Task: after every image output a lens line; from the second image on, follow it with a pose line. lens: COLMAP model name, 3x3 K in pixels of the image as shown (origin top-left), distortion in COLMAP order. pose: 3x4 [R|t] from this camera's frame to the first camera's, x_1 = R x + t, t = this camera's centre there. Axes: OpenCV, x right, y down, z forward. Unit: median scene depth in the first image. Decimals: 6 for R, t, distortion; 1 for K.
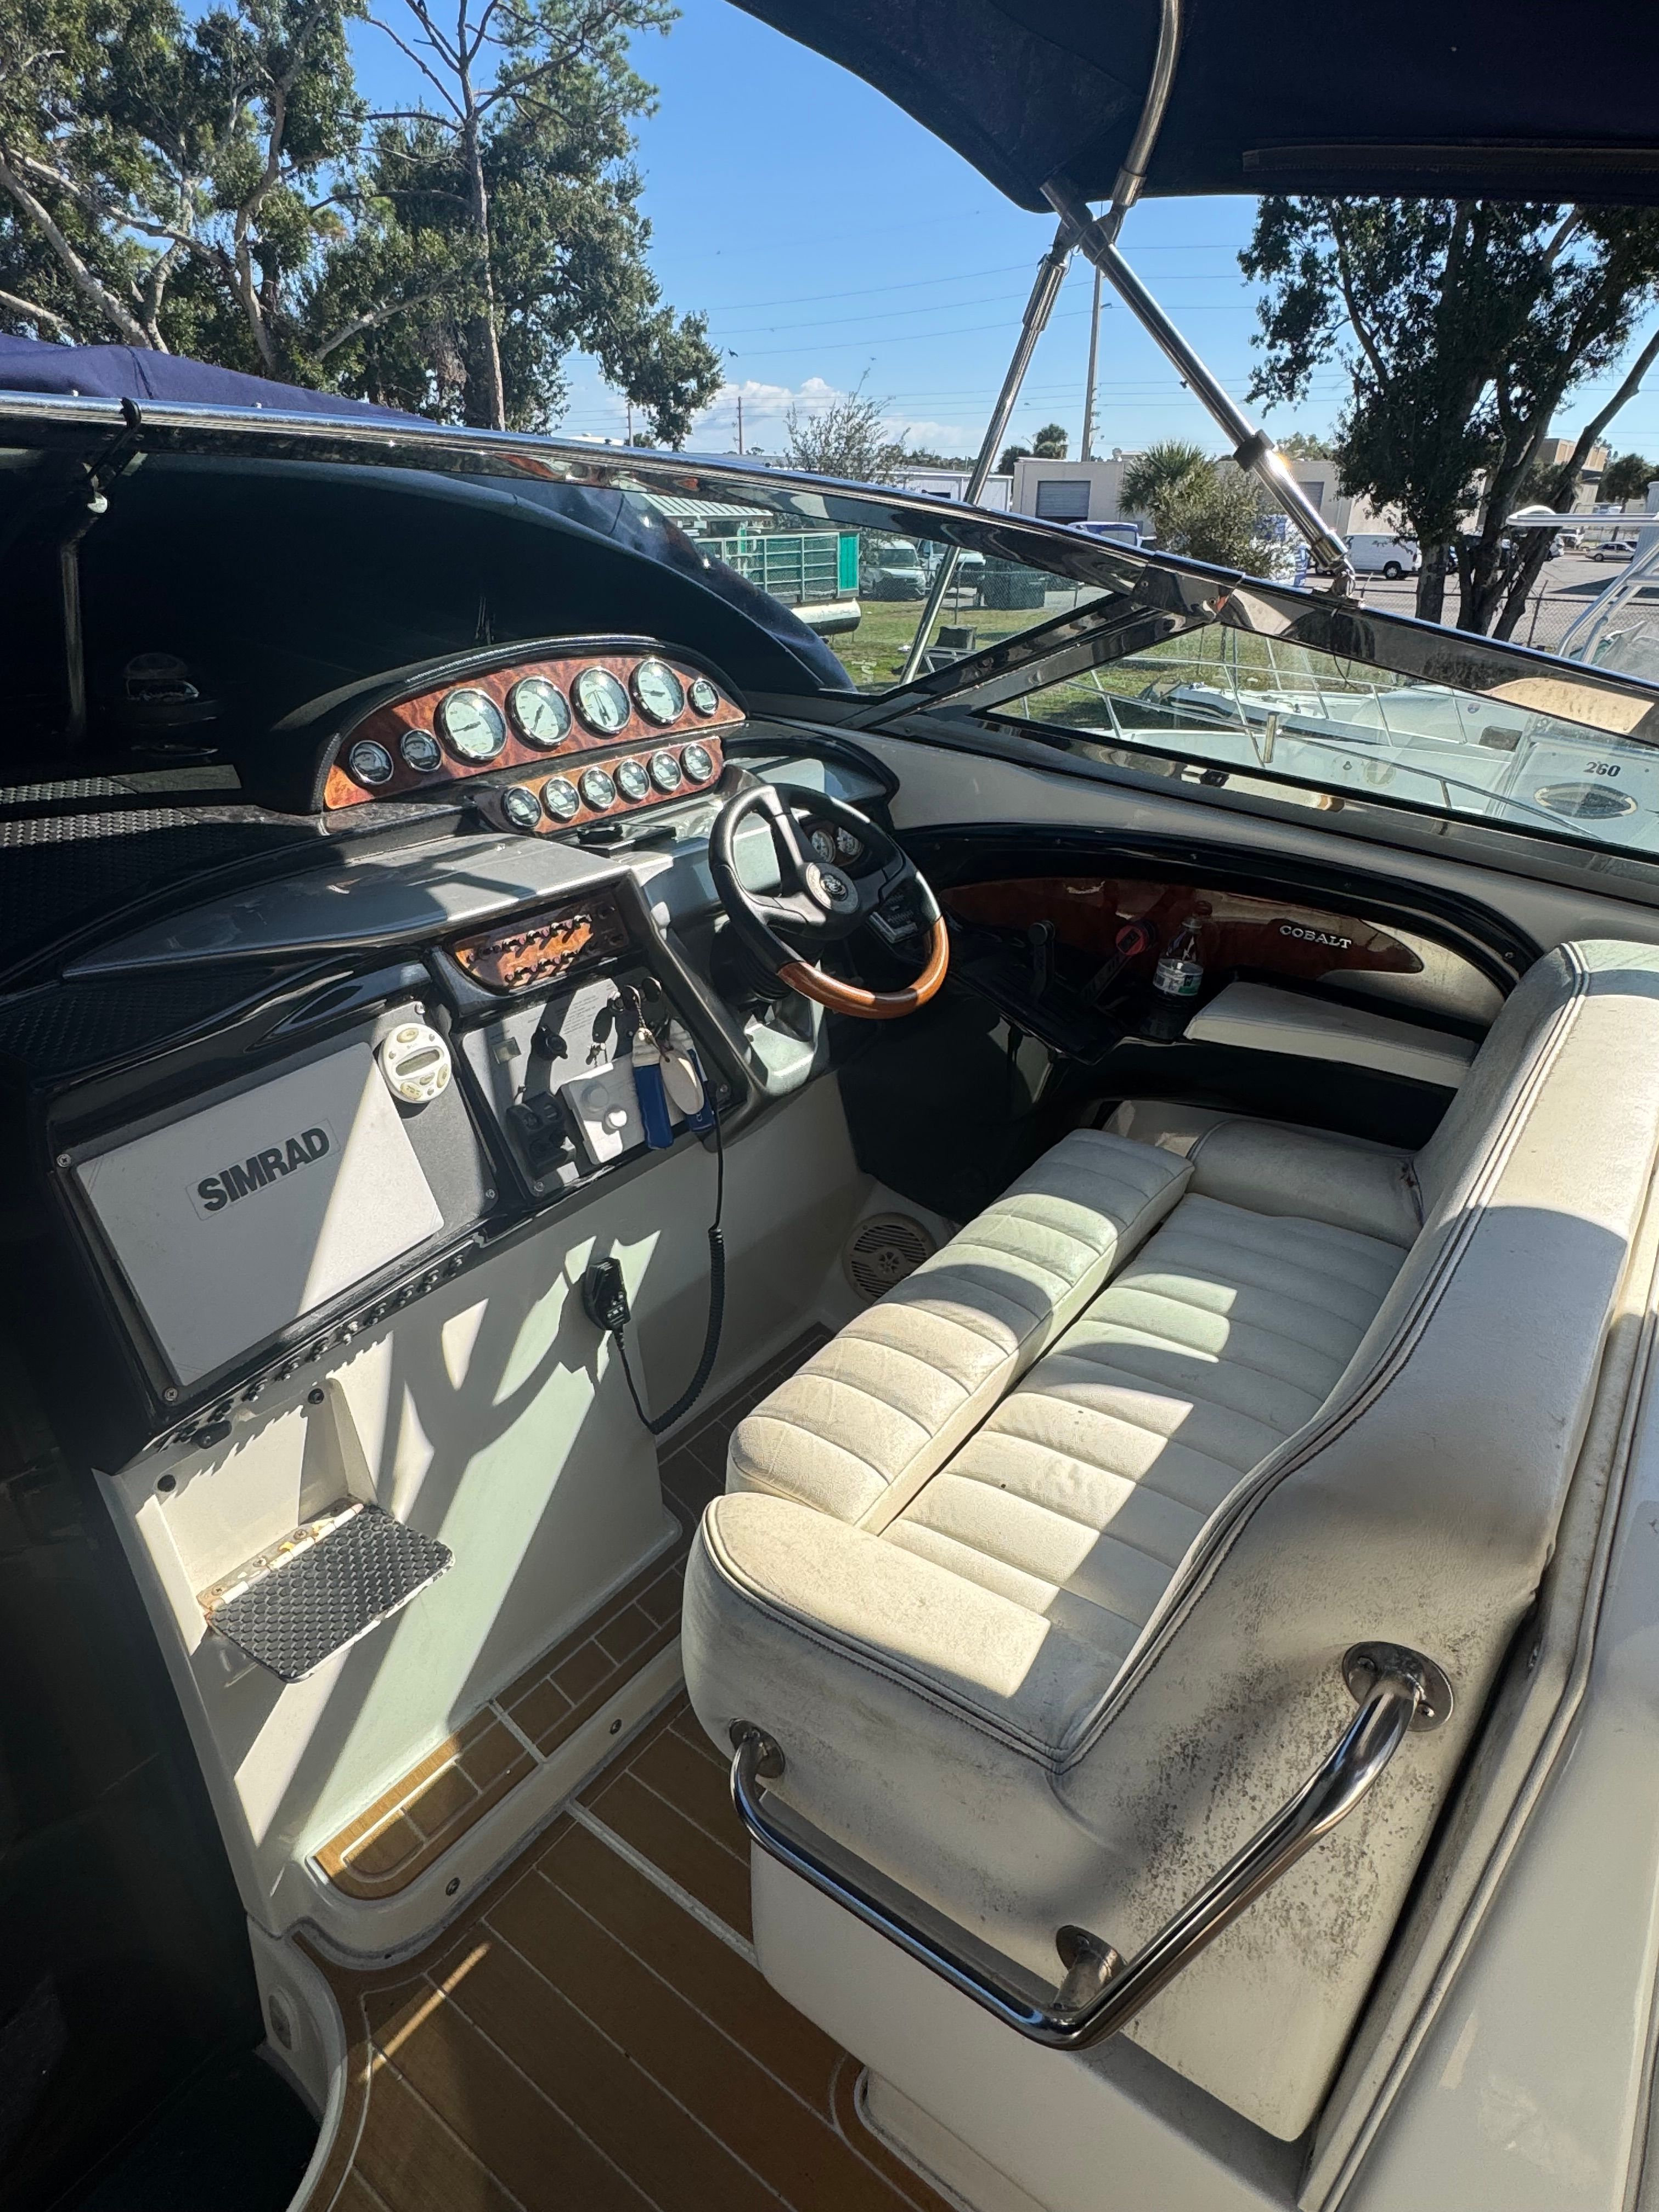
lens RADIAL K [[1294.6, 0, 838.6], [0, 1294.6, 1095.4], [0, 0, 1]] dist [-0.001749, 0.000241]
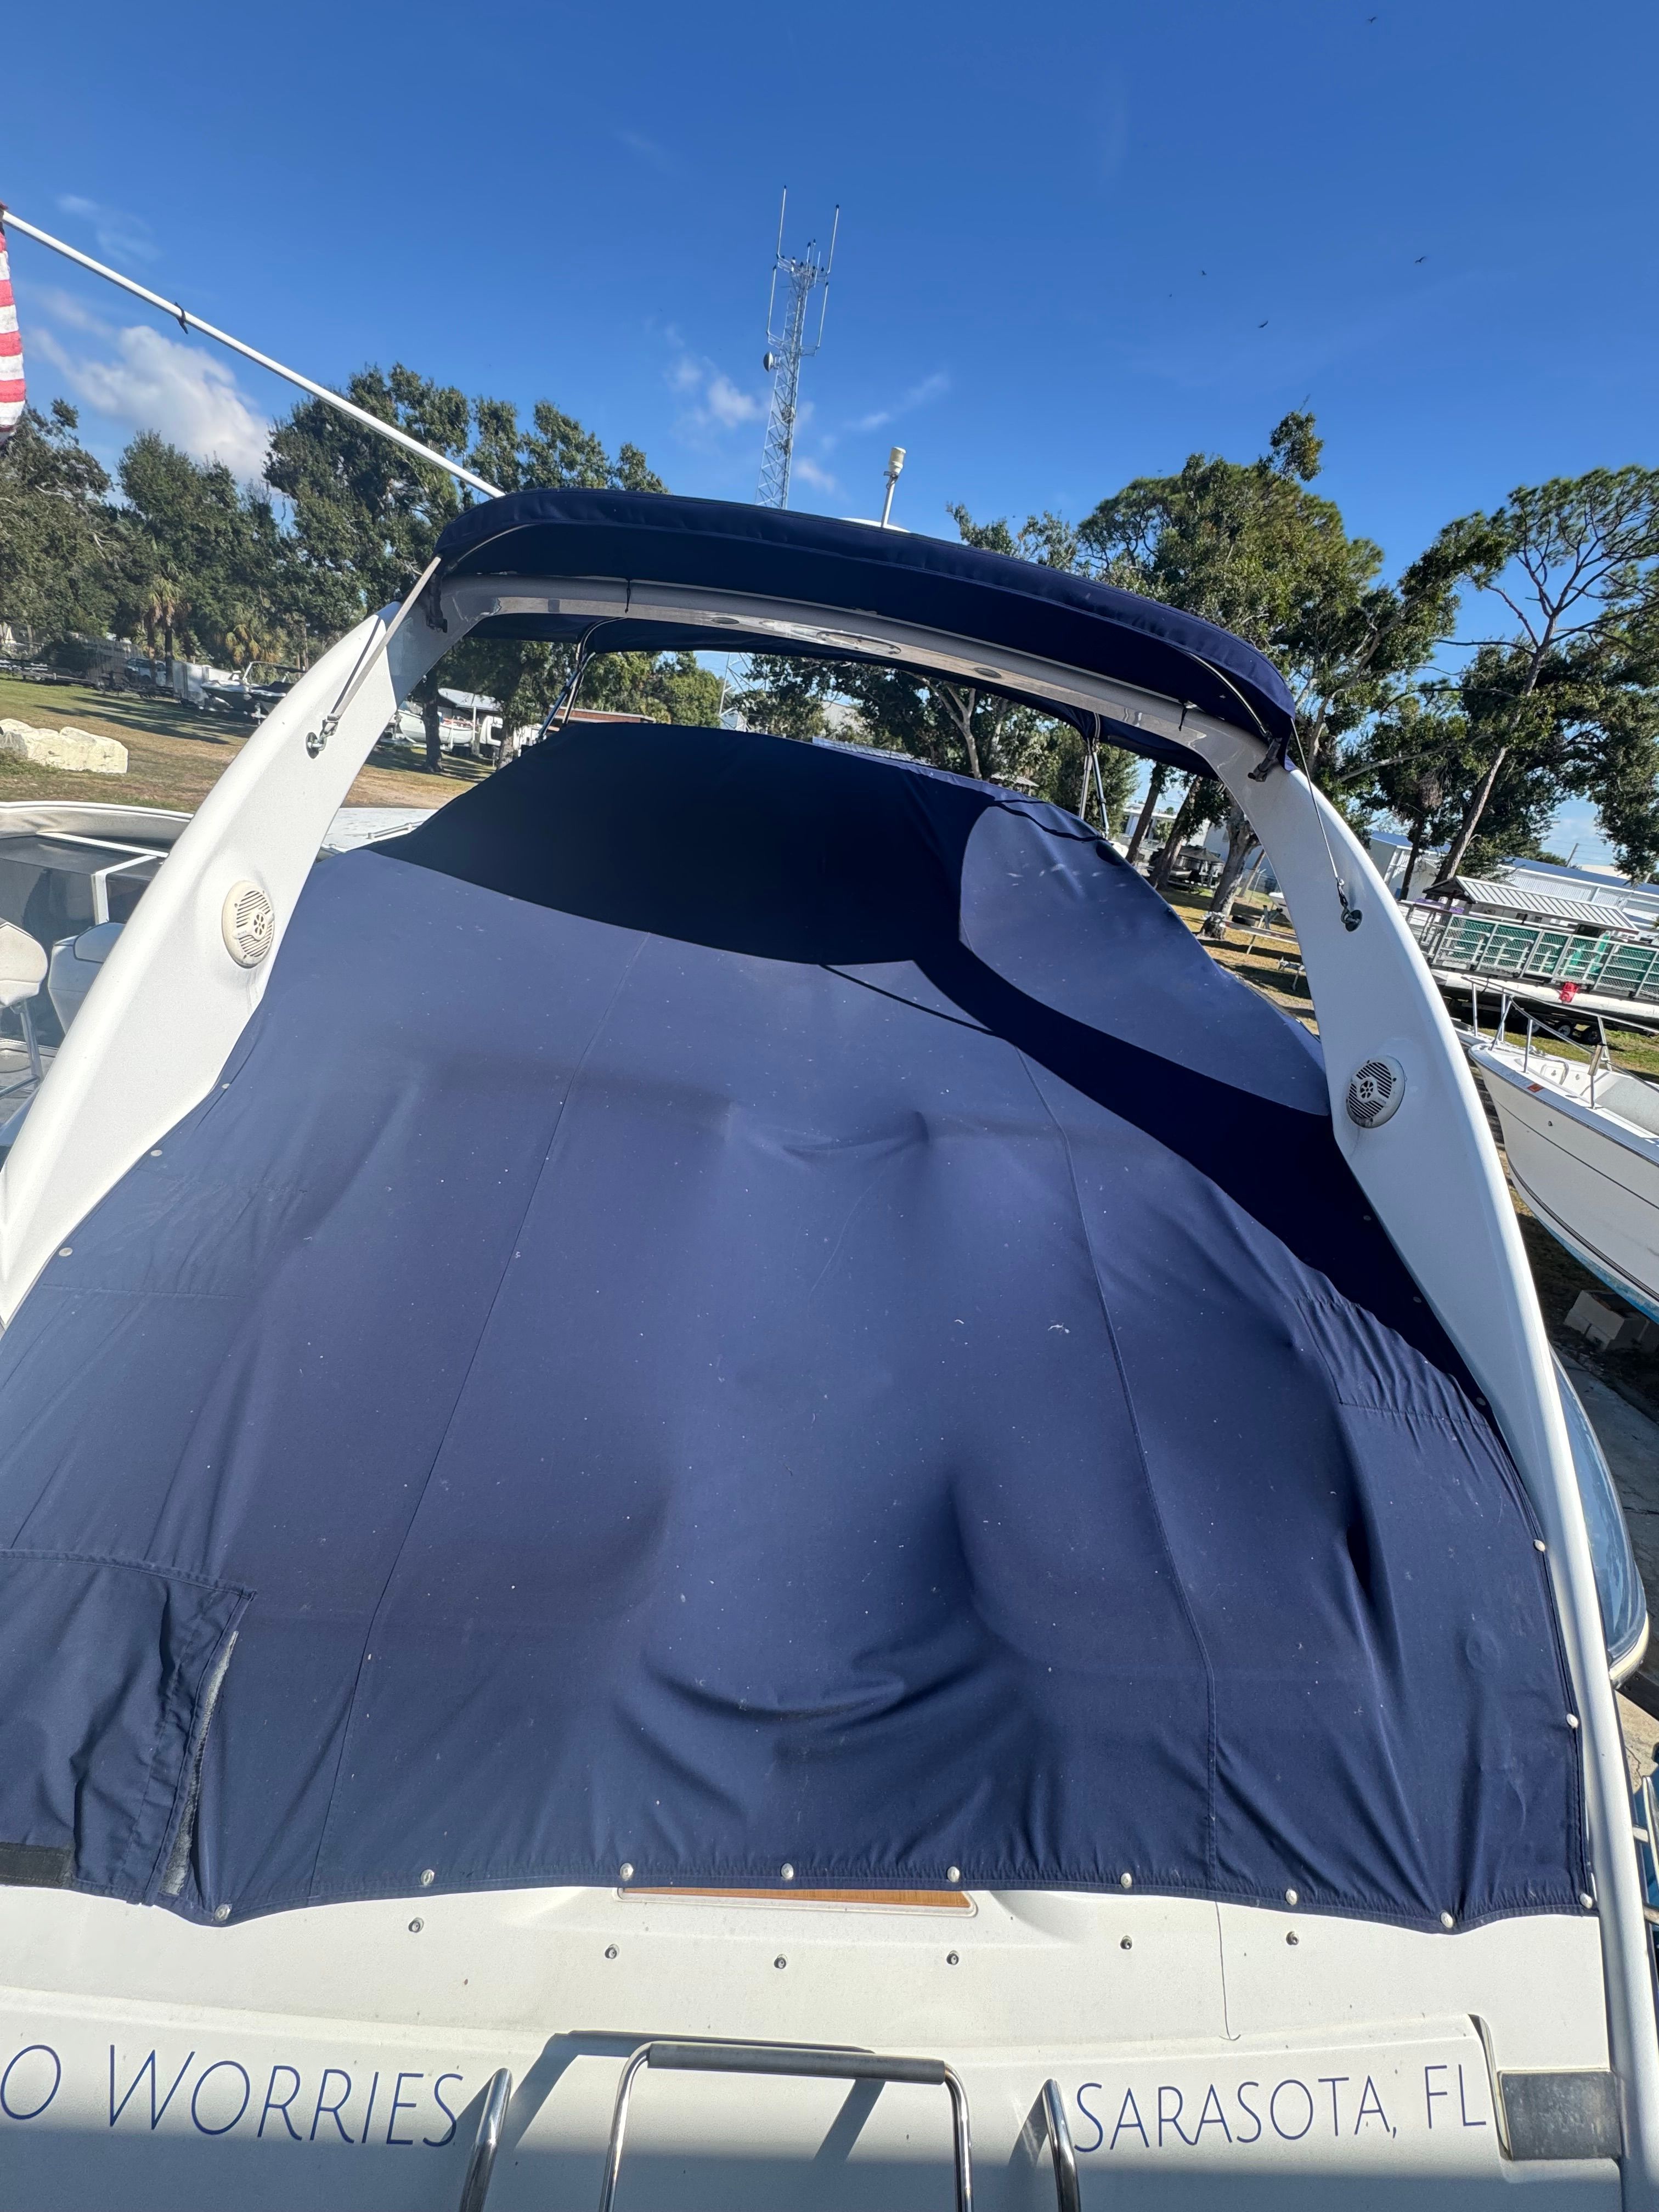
lens RADIAL K [[889.9, 0, 822.3], [0, 889.9, 1103.0], [0, 0, 1]] dist [0.000379, 0.000297]
pose [[0.604628, 0.370297, -0.705199, 2.228337], [-0.477758, 0.877016, 0.050893, 0.632692], [0.637316, 0.306143, 0.707181, -1.297262]]
